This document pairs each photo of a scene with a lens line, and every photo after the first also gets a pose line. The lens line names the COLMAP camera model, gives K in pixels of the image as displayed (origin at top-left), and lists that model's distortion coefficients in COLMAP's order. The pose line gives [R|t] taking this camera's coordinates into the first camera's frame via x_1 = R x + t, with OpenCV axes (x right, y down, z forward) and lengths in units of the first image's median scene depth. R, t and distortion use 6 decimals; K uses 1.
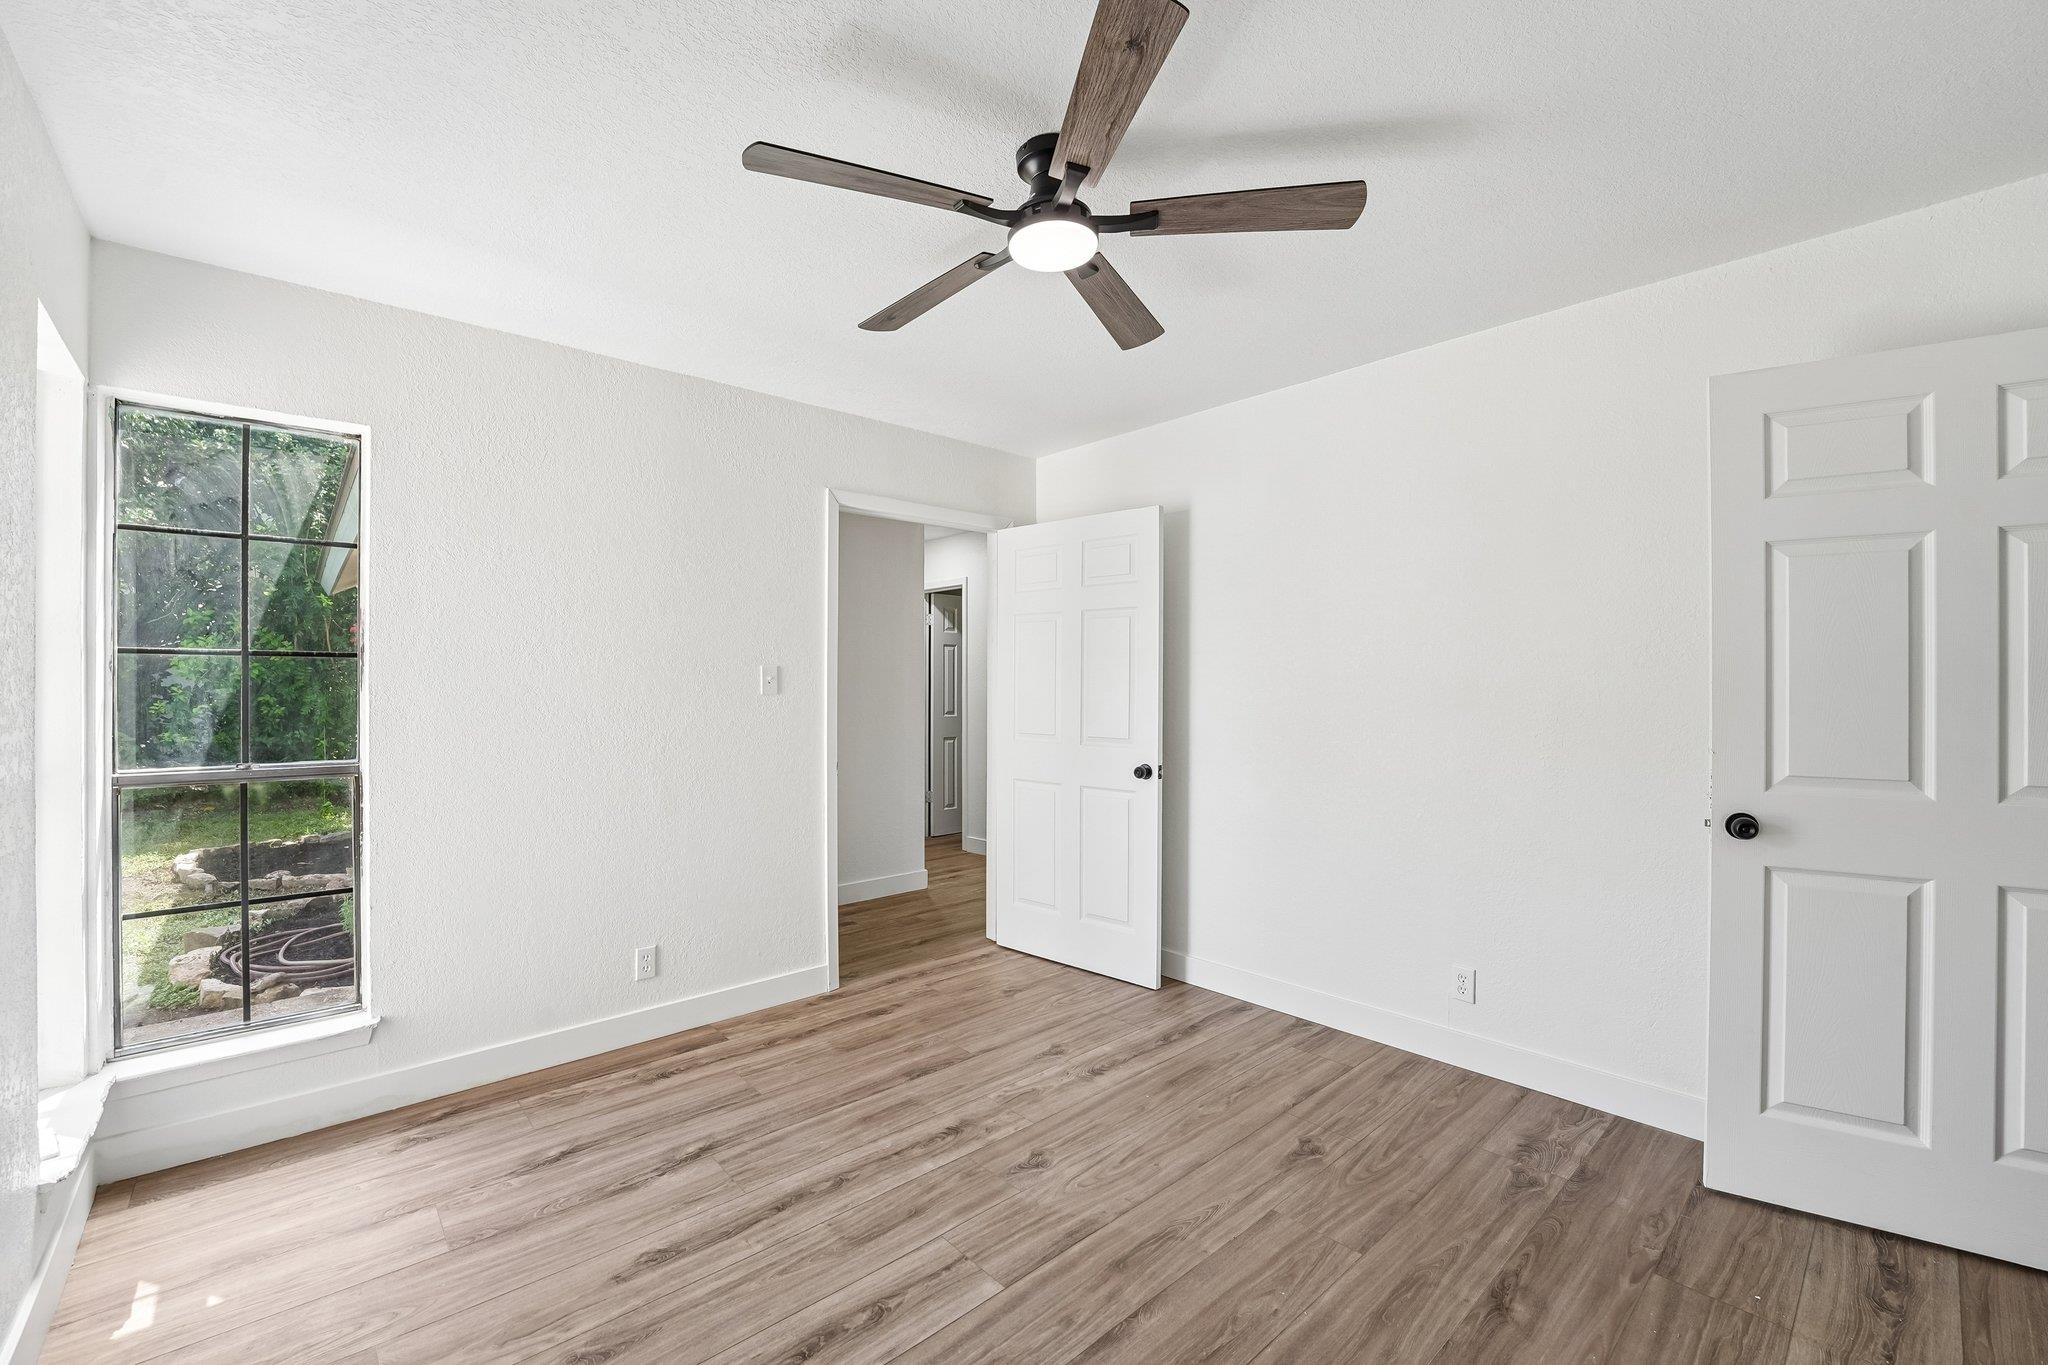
lens RADIAL K [[836.5, 0, 1032.1], [0, 836.5, 680.3], [0, 0, 1]] dist [-0.015844, 0.000244]
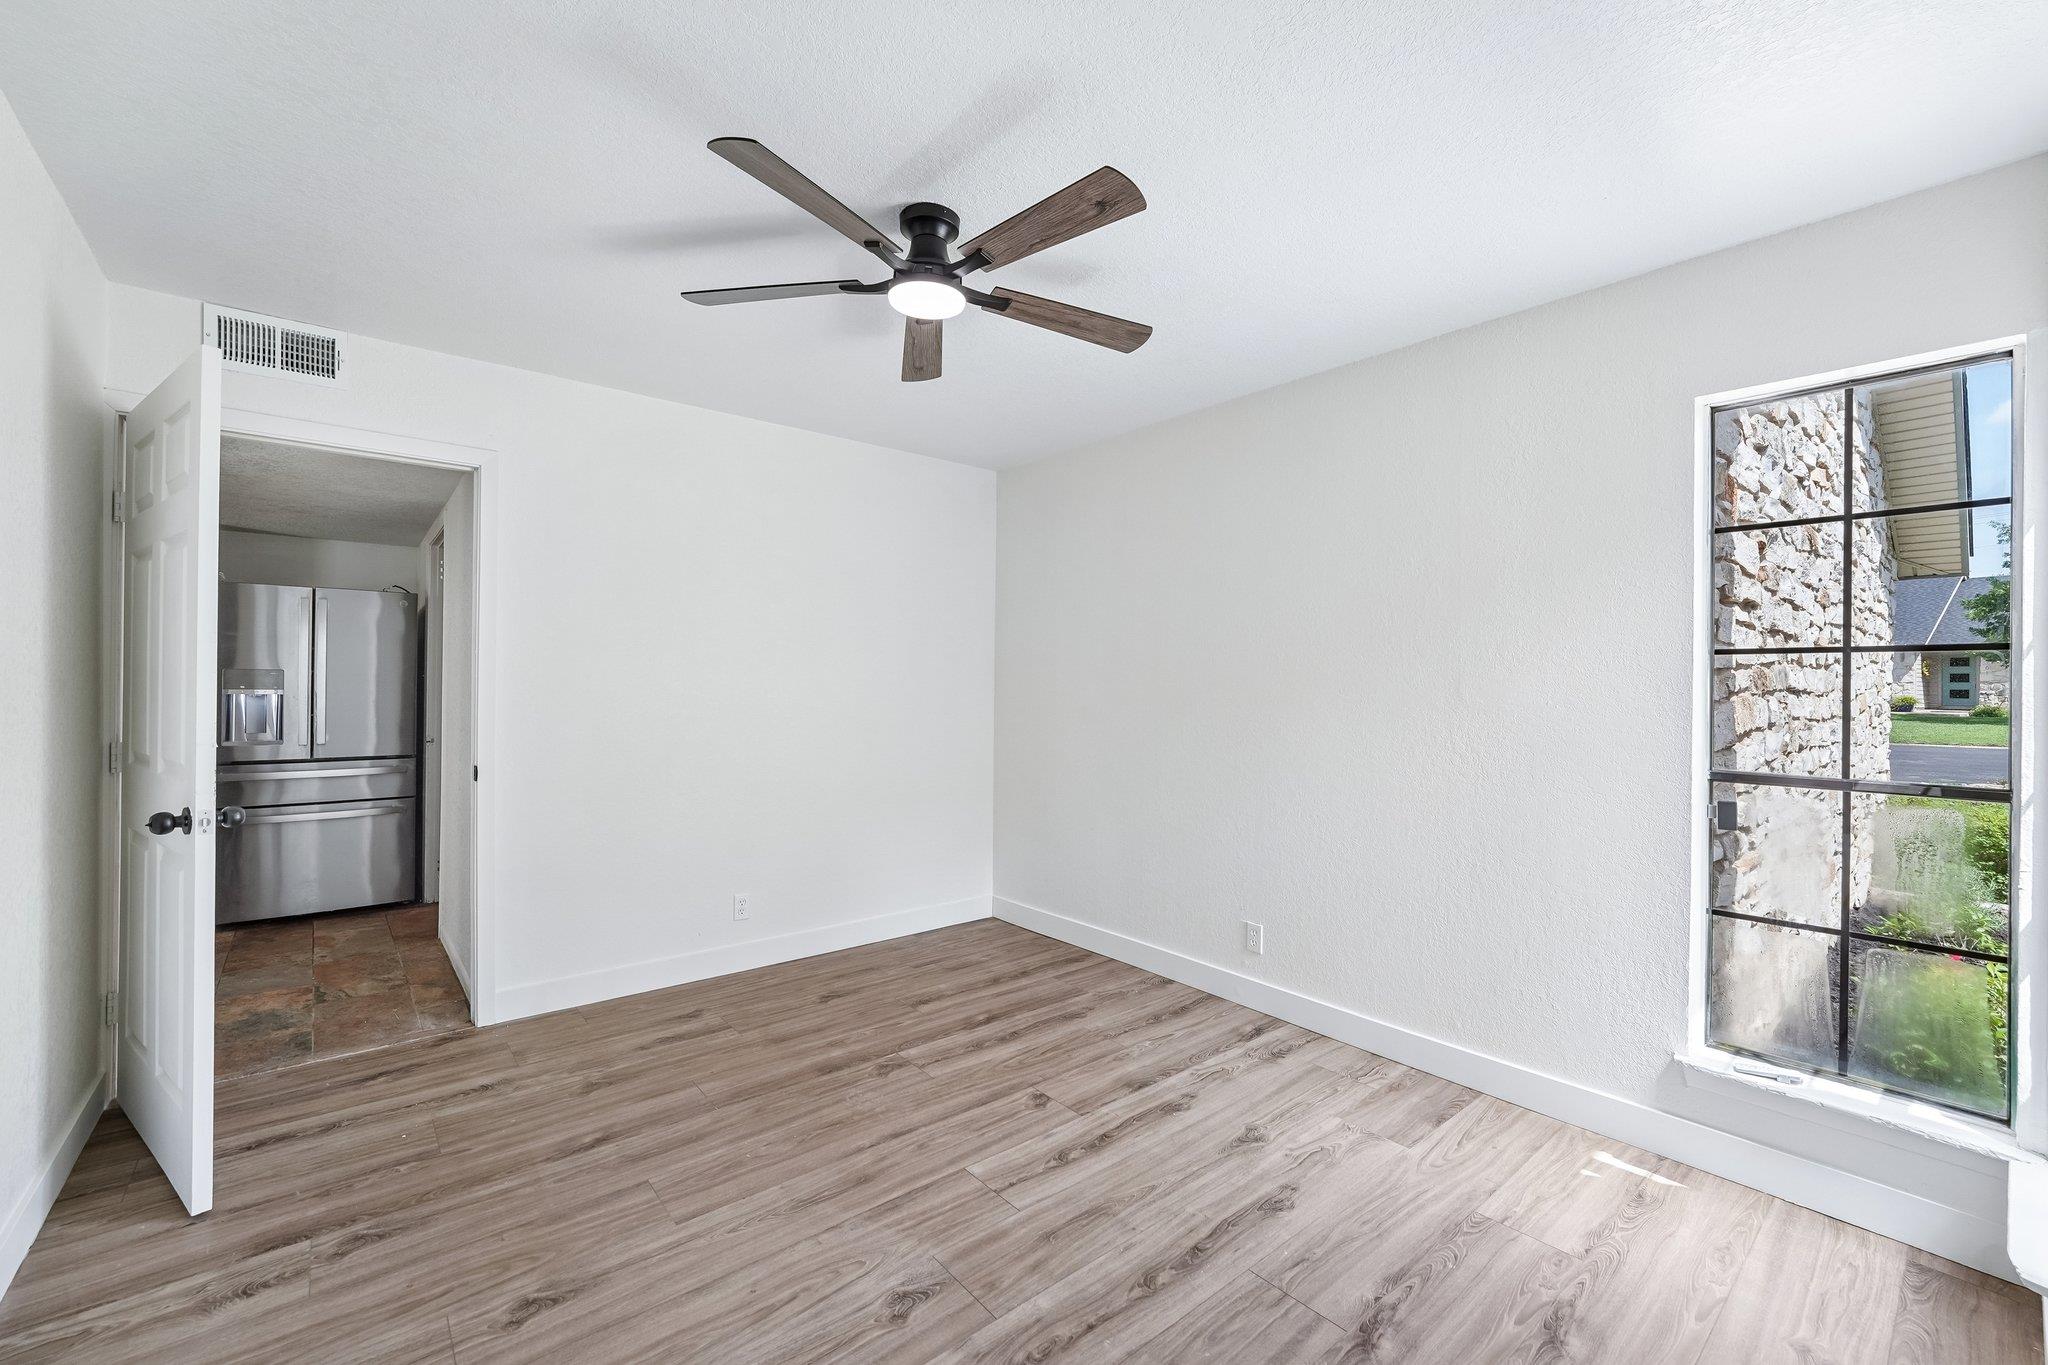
lens RADIAL K [[836.5, 0, 1035.1], [0, 836.5, 681.2], [0, 0, 1]] dist [-0.015844, 0.000244]
pose [[-0.999417, -0.008947, 0.032942, -0.150370], [-0.009290, 0.999904, -0.010259, 0.015382], [-0.032847, -0.010559, -0.999405, 1.956453]]
